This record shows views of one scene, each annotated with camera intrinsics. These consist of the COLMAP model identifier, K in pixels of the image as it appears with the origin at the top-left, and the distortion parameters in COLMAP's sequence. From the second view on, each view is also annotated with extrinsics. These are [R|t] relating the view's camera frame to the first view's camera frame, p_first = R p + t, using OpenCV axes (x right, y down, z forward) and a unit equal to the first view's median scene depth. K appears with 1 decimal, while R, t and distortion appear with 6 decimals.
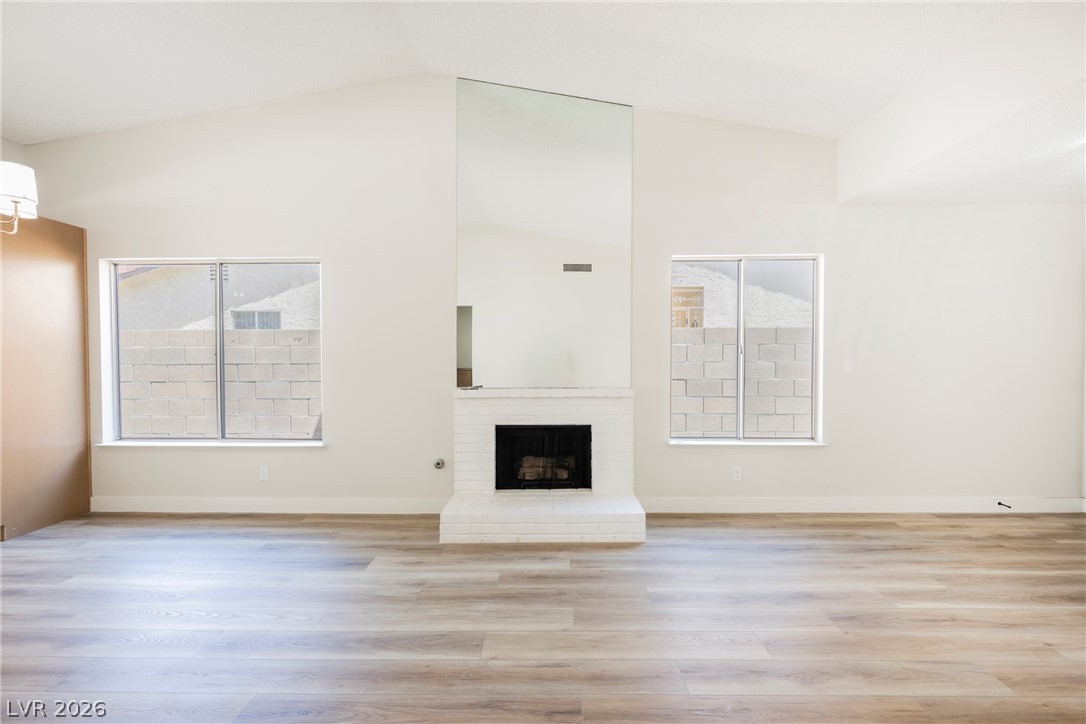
lens RADIAL K [[430.4, 0, 550.3], [0, 430.4, 357.7], [0, 0, 1]] dist [-0.000456, -0.000153]
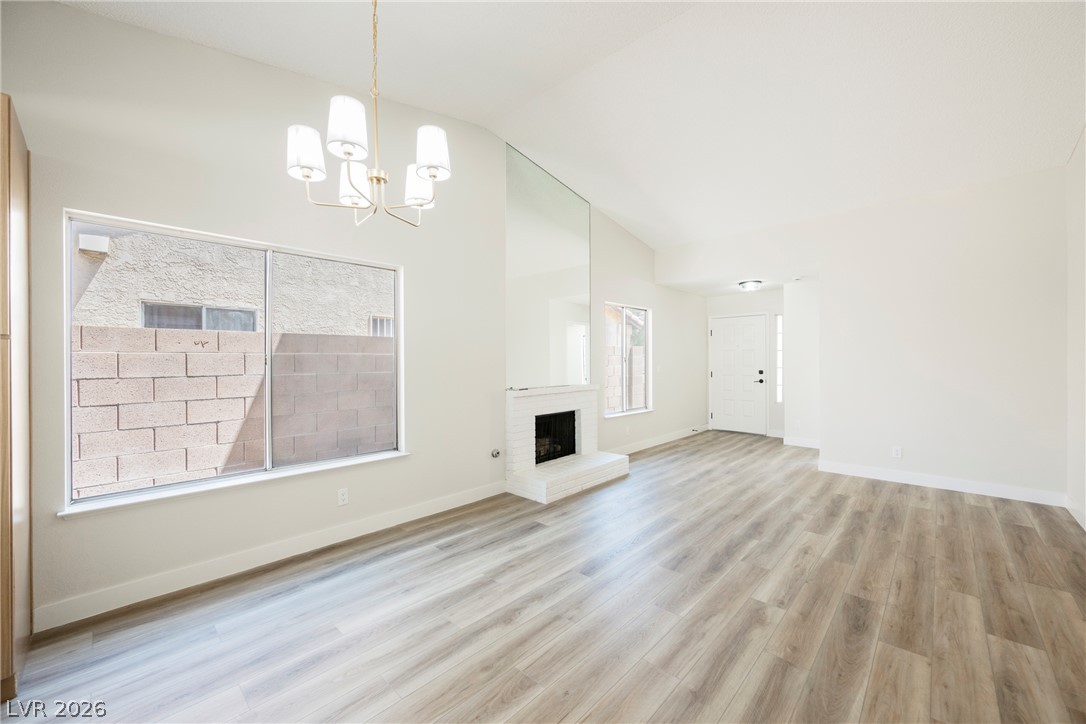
lens RADIAL K [[422.2, 0, 549.1], [0, 422.2, 362.5], [0, 0, 1]] dist [0.002419, 0.000061]
pose [[0.673802, -0.003448, 0.738904, -1.077862], [0.009641, 0.999945, -0.004126, -0.001786], [-0.738849, 0.009904, 0.673799, 0.095810]]
